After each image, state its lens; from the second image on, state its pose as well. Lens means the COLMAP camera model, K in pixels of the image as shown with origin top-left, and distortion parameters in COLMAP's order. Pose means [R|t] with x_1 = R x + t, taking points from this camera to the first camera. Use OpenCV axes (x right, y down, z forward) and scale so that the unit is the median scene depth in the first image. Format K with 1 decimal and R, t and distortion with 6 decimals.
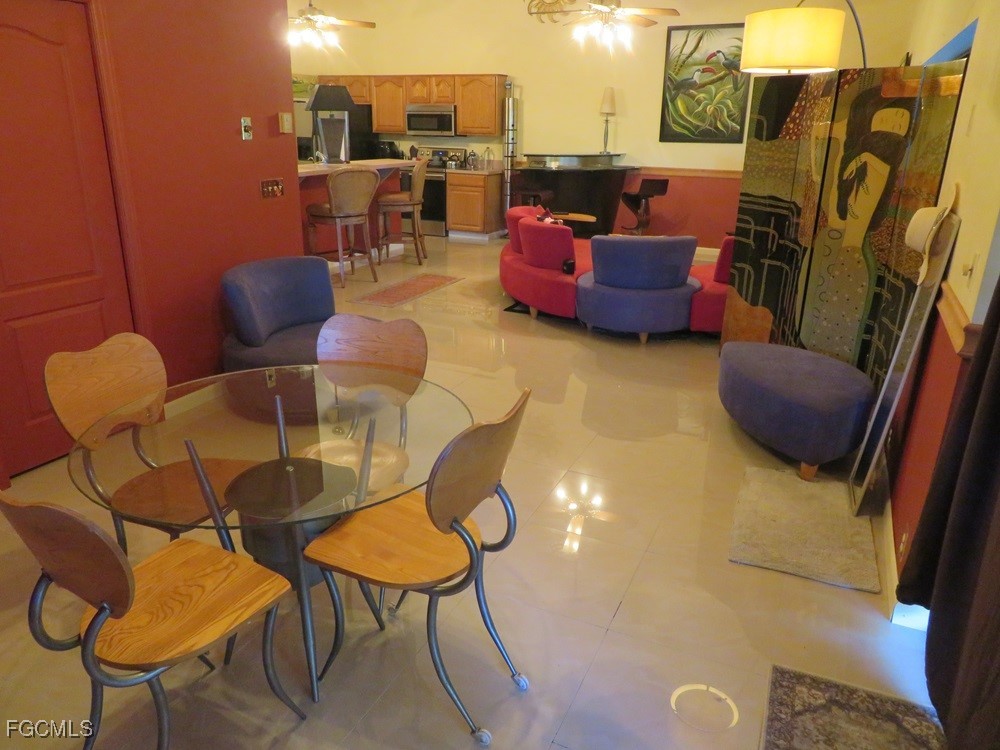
lens RADIAL K [[712.9, 0, 510.0], [0, 712.9, 378.5], [0, 0, 1]] dist [-0.018678, 0.005471]
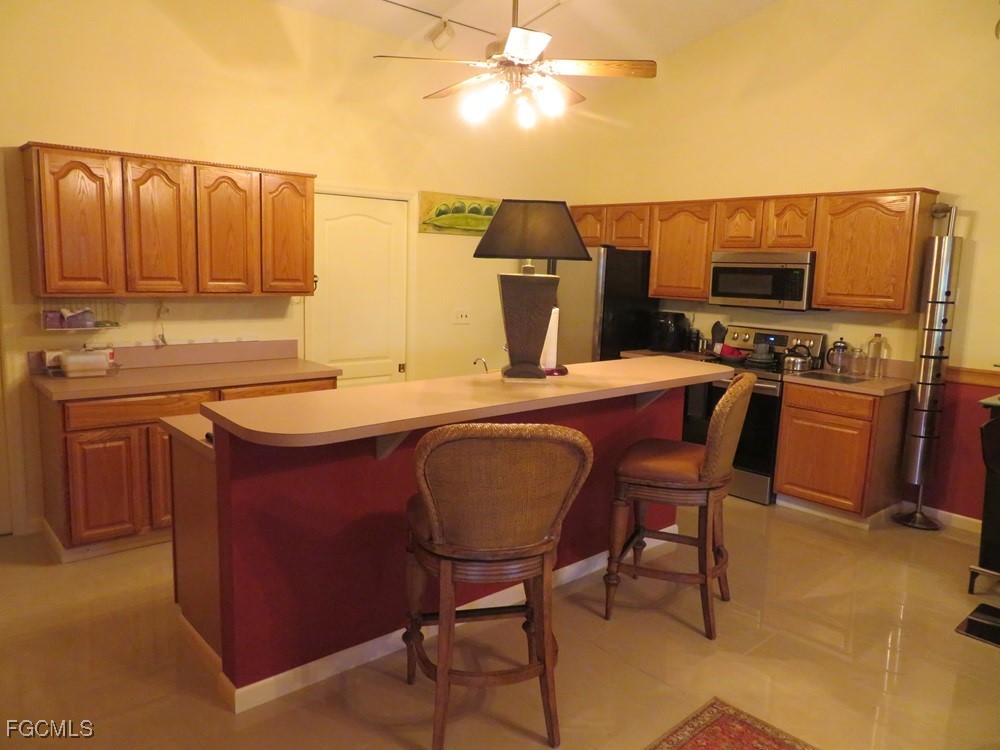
lens RADIAL K [[712.9, 0, 493.9], [0, 712.9, 375.9], [0, 0, 1]] dist [-0.018678, 0.005471]
pose [[0.908812, 0.069657, -0.411349, -0.070372], [-0.151118, 0.973972, -0.168942, -0.181466], [0.388874, 0.215699, 0.895685, 0.485695]]
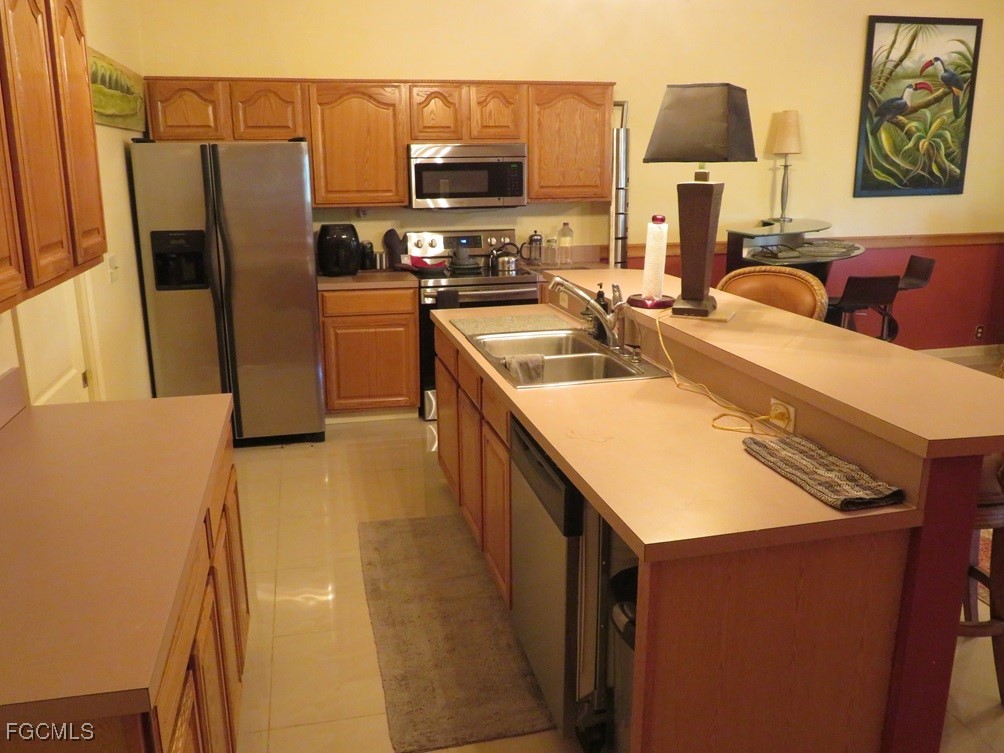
lens RADIAL K [[761.9, 0, 495.1], [0, 761.9, 368.6], [0, 0, 1]] dist [-0.031898, -0.006073]
pose [[0.803016, -0.181930, 0.567510, -0.414549], [0.227427, 0.973747, -0.009644, -0.237185], [-0.550857, 0.136812, 0.823310, 0.612328]]
